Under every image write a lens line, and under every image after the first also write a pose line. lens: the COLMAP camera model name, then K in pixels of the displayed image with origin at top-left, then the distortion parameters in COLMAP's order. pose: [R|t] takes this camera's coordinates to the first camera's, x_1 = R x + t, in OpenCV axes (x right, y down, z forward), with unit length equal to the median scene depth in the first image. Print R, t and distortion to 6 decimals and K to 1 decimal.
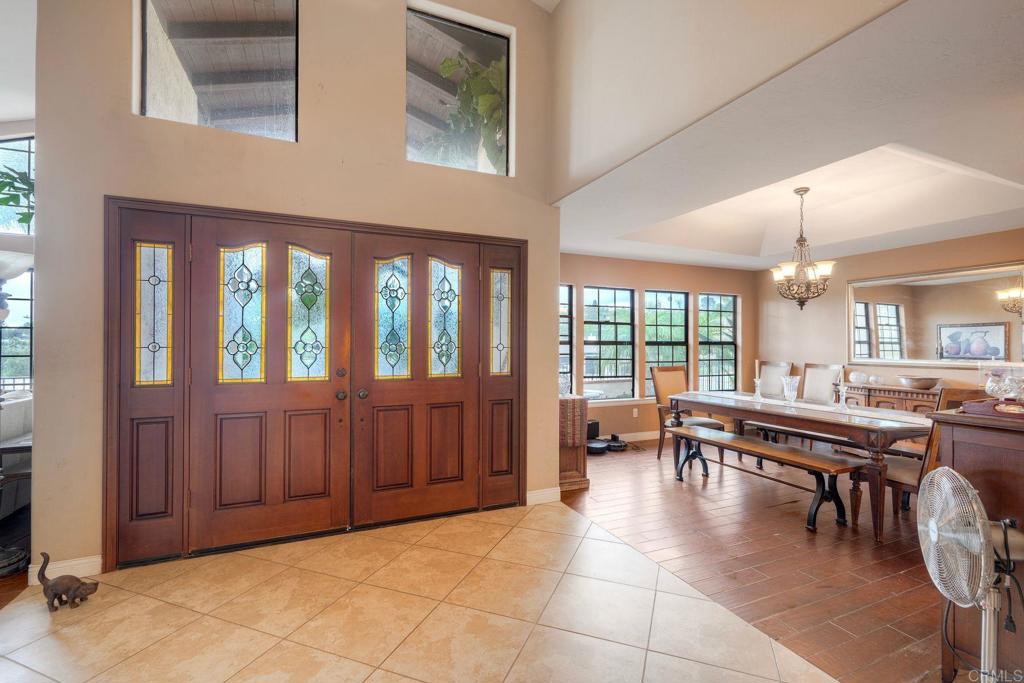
lens RADIAL K [[450.9, 0, 508.8], [0, 450.9, 345.1], [0, 0, 1]] dist [-0.006487, 0.001387]
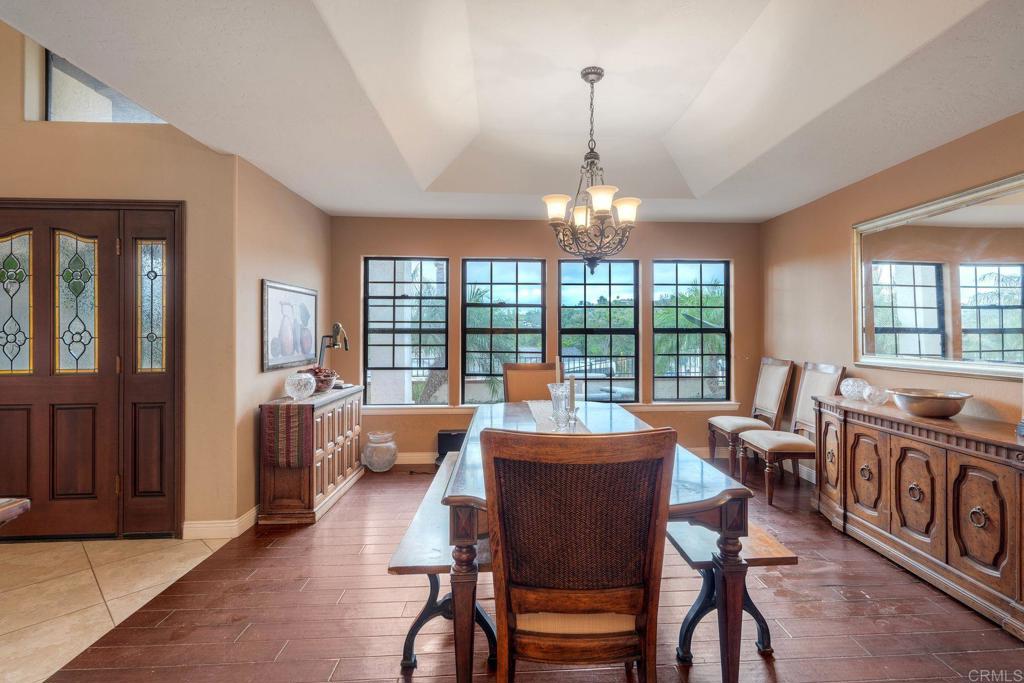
lens RADIAL K [[484.3, 0, 516.1], [0, 484.3, 333.0], [0, 0, 1]] dist [0.005261, -0.000358]
pose [[0.942895, -0.003911, -0.333067, 0.685099], [0.003079, 0.999991, -0.003027, 0.001221], [0.333075, 0.001829, 0.942898, 0.310202]]
